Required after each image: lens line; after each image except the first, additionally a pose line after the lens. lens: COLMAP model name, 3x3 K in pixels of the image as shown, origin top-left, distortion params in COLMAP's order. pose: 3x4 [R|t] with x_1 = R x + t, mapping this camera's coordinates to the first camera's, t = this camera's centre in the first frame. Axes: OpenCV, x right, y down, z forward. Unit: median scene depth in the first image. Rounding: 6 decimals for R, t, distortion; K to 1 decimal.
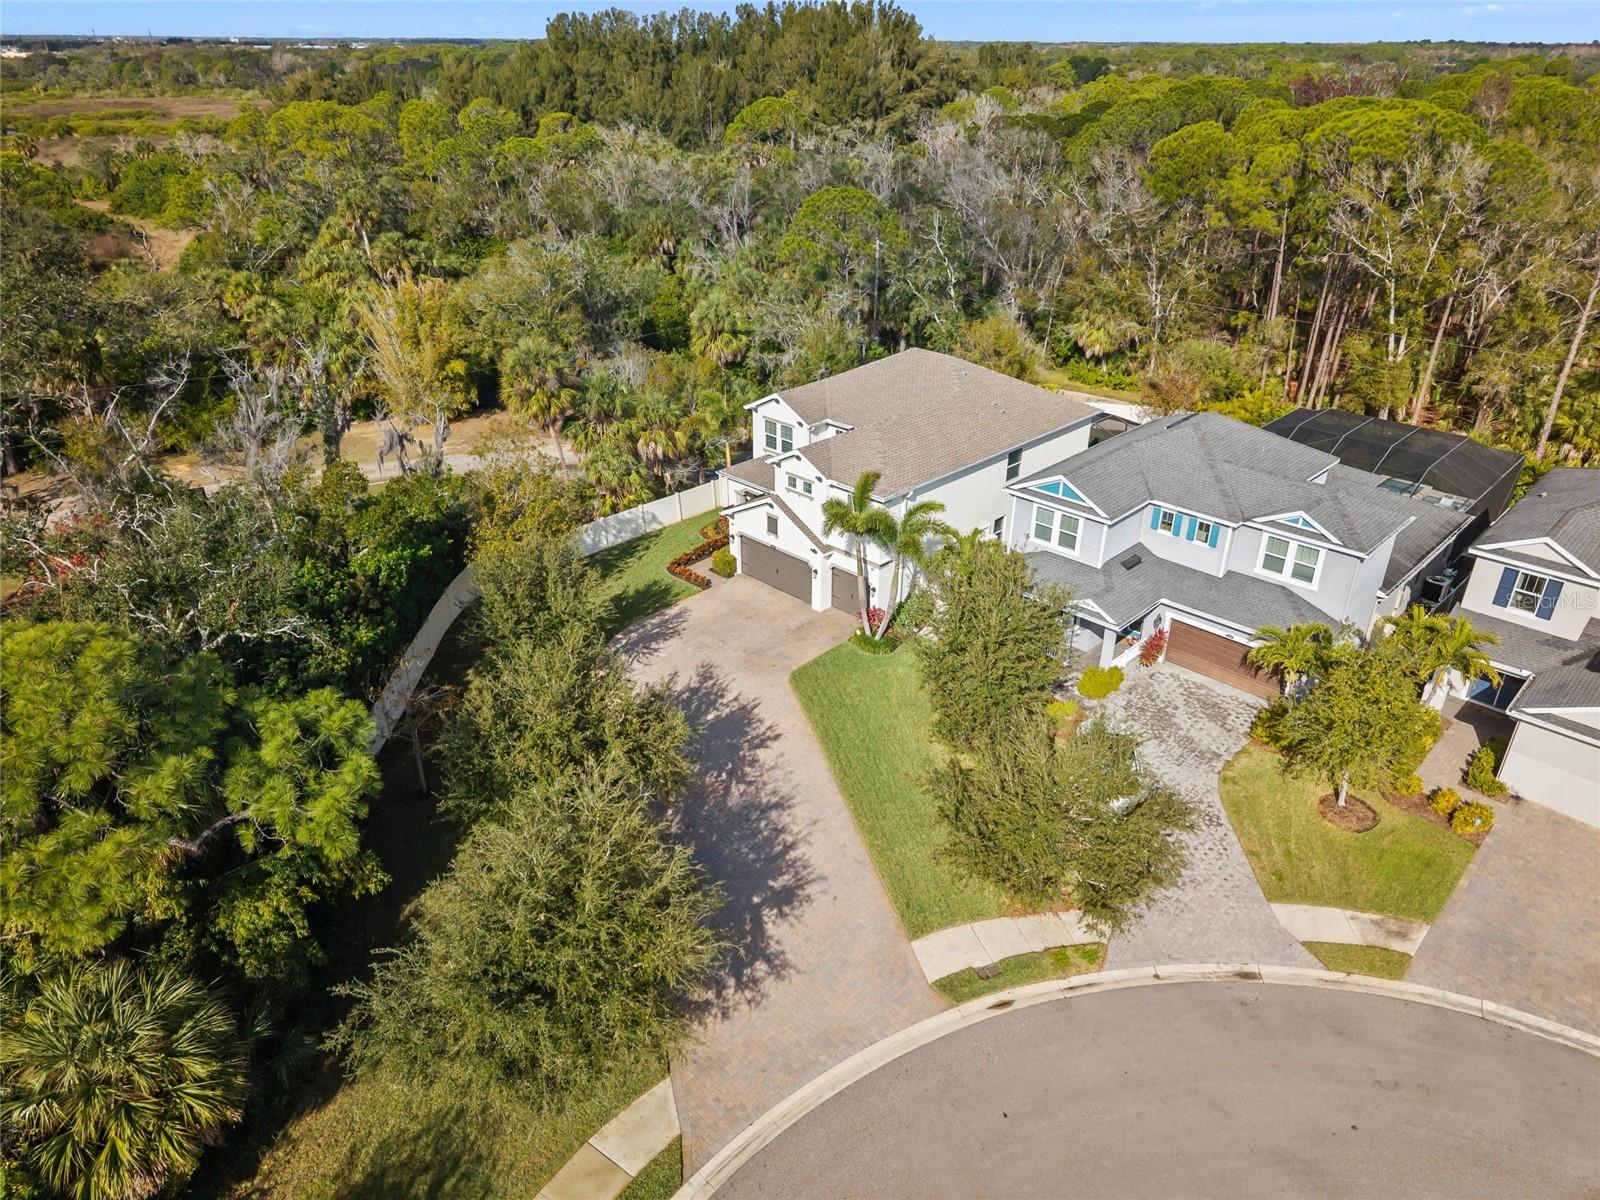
lens RADIAL K [[1094.9, 0, 800.0], [0, 1094.9, 600.0], [0, 0, 1]] dist [-0.000322, -0.001860]
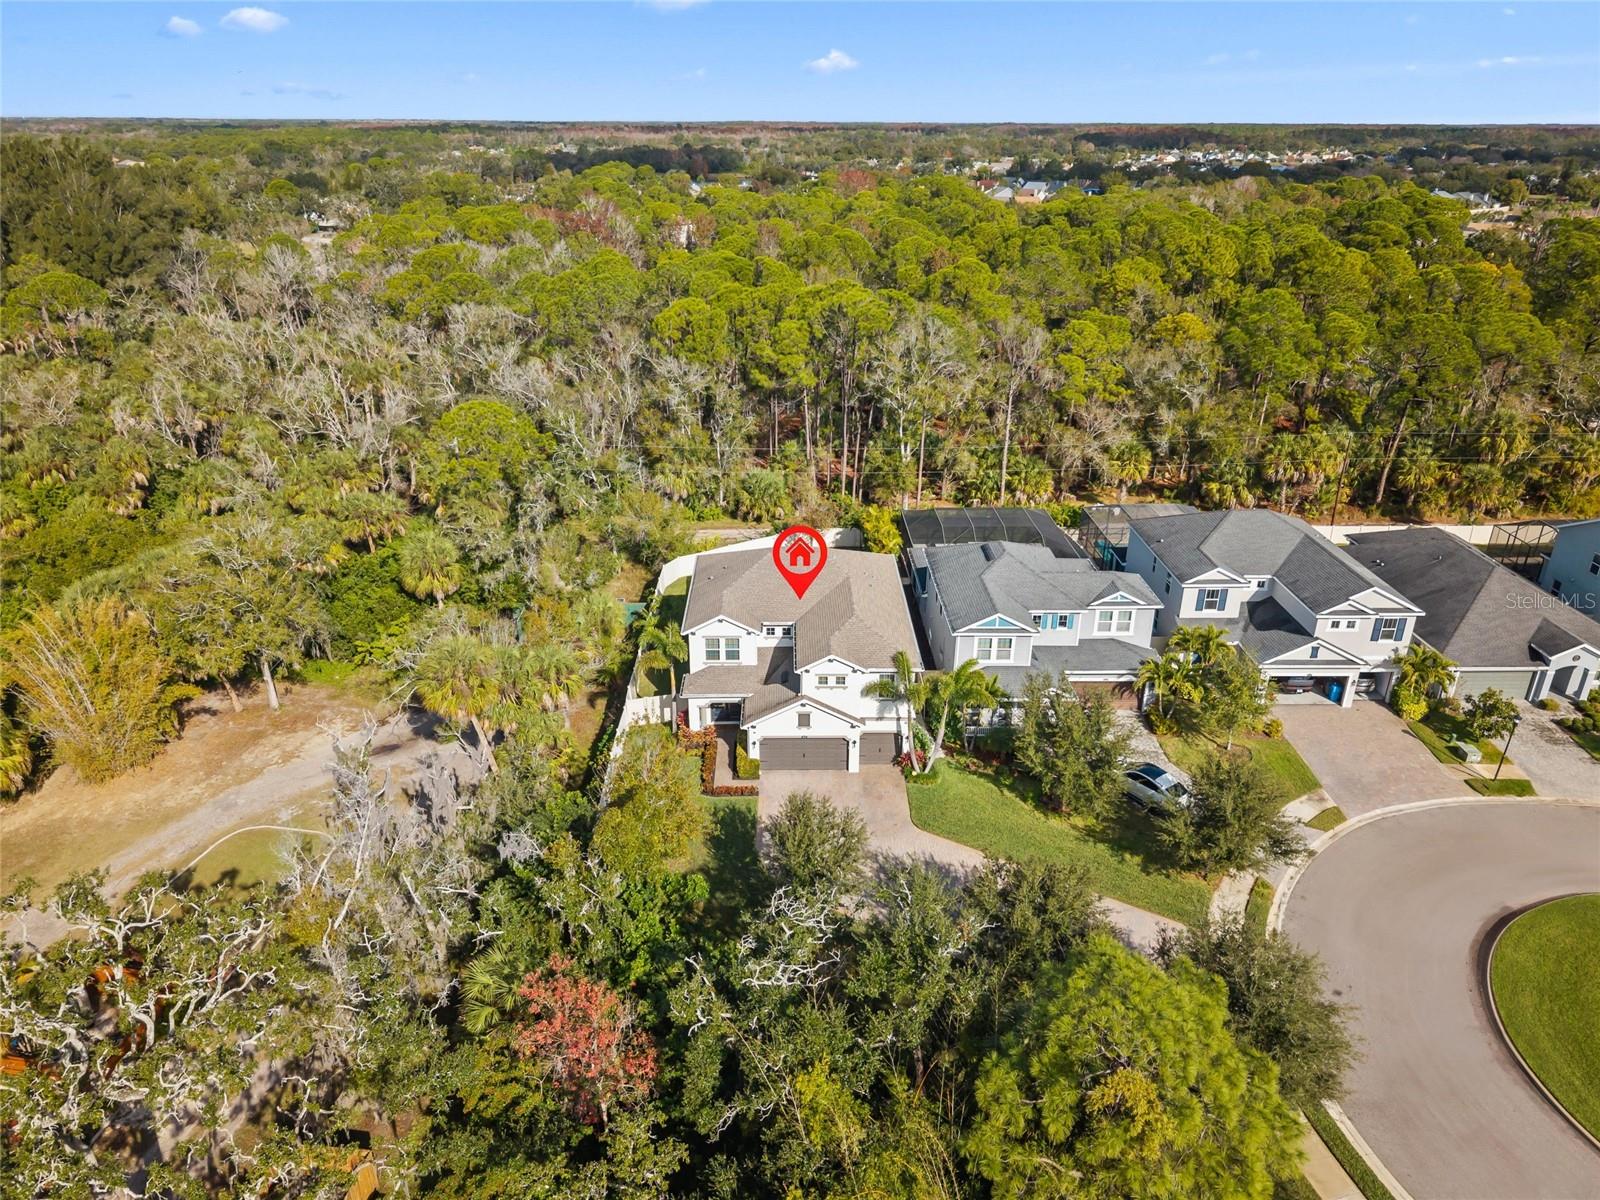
lens RADIAL K [[1094.9, 0, 800.0], [0, 1094.9, 600.0], [0, 0, 1]] dist [-0.000322, -0.001860]
pose [[0.710026, -0.286578, 0.643223, -0.812221], [0.322254, 0.944416, 0.065048, -0.289170], [-0.626111, 0.161095, 0.762911, 0.061822]]
